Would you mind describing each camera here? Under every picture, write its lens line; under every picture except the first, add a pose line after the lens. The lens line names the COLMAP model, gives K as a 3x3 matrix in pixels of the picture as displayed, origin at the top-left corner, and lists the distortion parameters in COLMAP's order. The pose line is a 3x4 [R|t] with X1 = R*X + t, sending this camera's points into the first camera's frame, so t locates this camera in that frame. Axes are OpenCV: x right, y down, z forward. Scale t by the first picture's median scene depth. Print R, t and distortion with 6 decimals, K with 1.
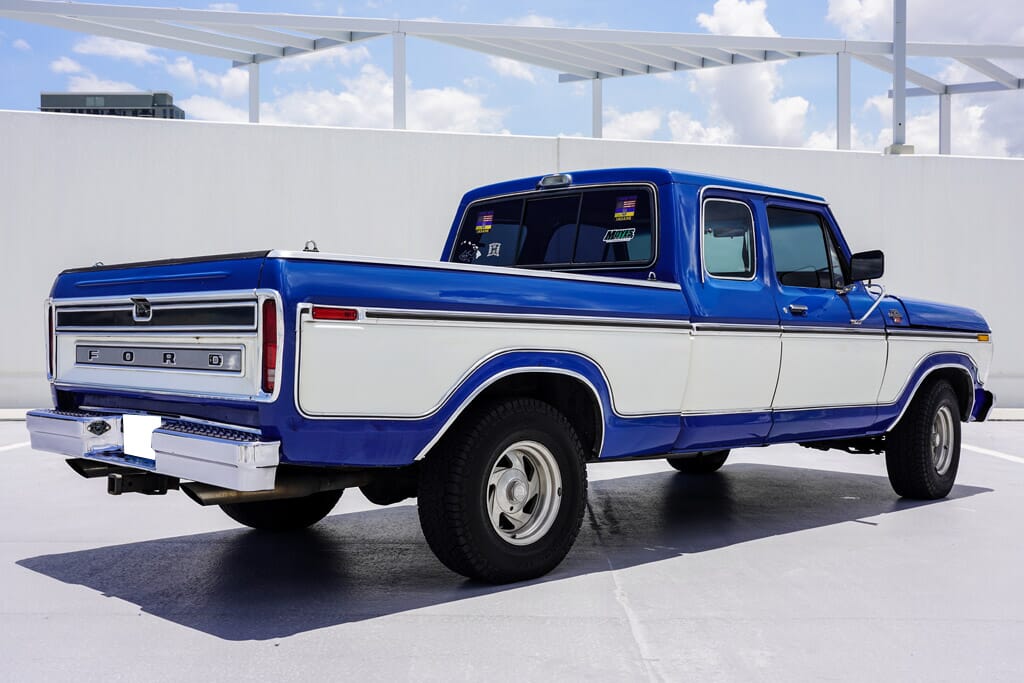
lens RADIAL K [[1134.5, 0, 512.0], [0, 1134.5, 341.5], [0, 0, 1]] dist [0.005719, 0.003600]
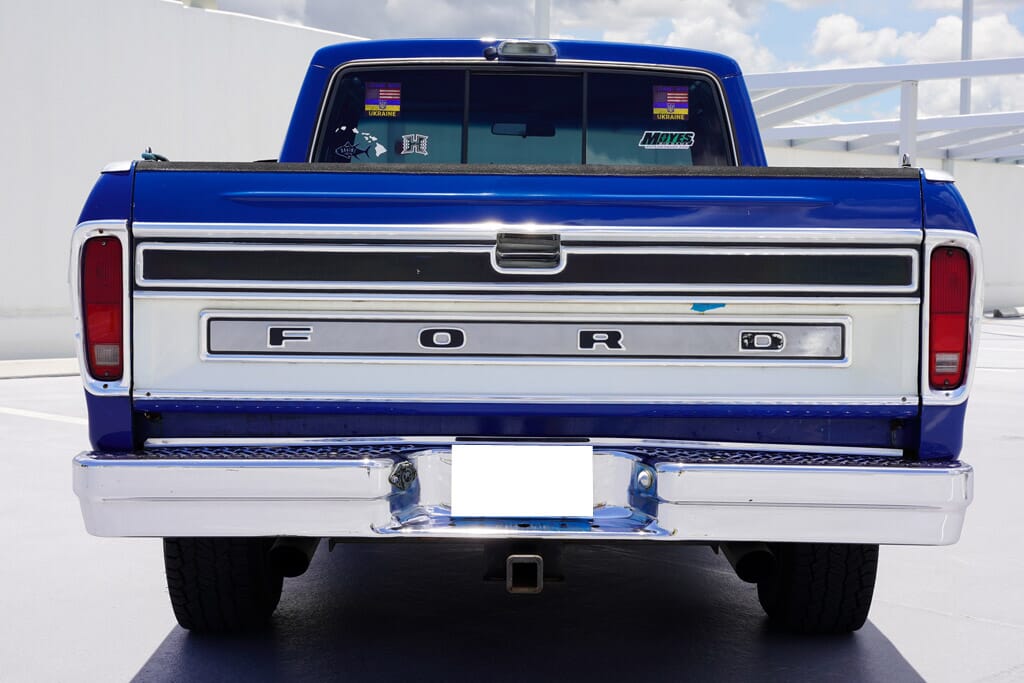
lens RADIAL K [[1534.6, 0, 512.0], [0, 1534.6, 341.5], [0, 0, 1]] dist [-0.000453, -0.008356]
pose [[0.690539, -0.042122, 0.722067, -0.769909], [-0.001065, 0.998242, 0.059252, -0.025872], [-0.723294, -0.041685, 0.689281, 0.439607]]
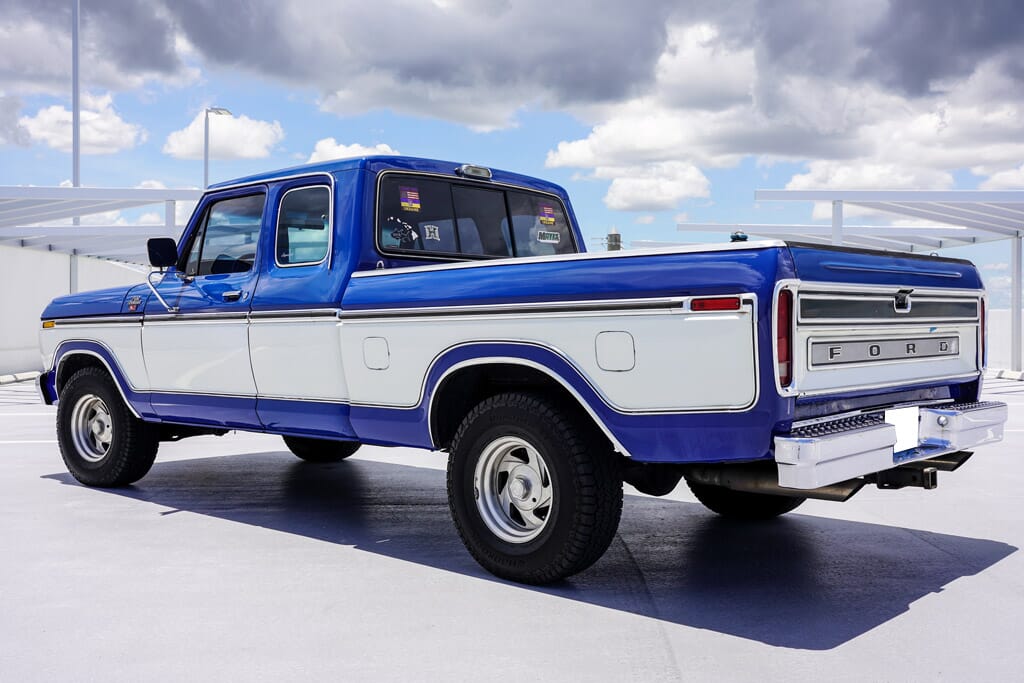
lens RADIAL K [[1056.2, 0, 512.0], [0, 1056.2, 341.5], [0, 0, 1]] dist [-0.006154, -0.004886]
pose [[-0.062237, -0.024380, 0.997764, -1.081713], [0.012938, 0.999598, 0.025231, -0.018108], [-0.997978, 0.014479, -0.061897, 1.239280]]
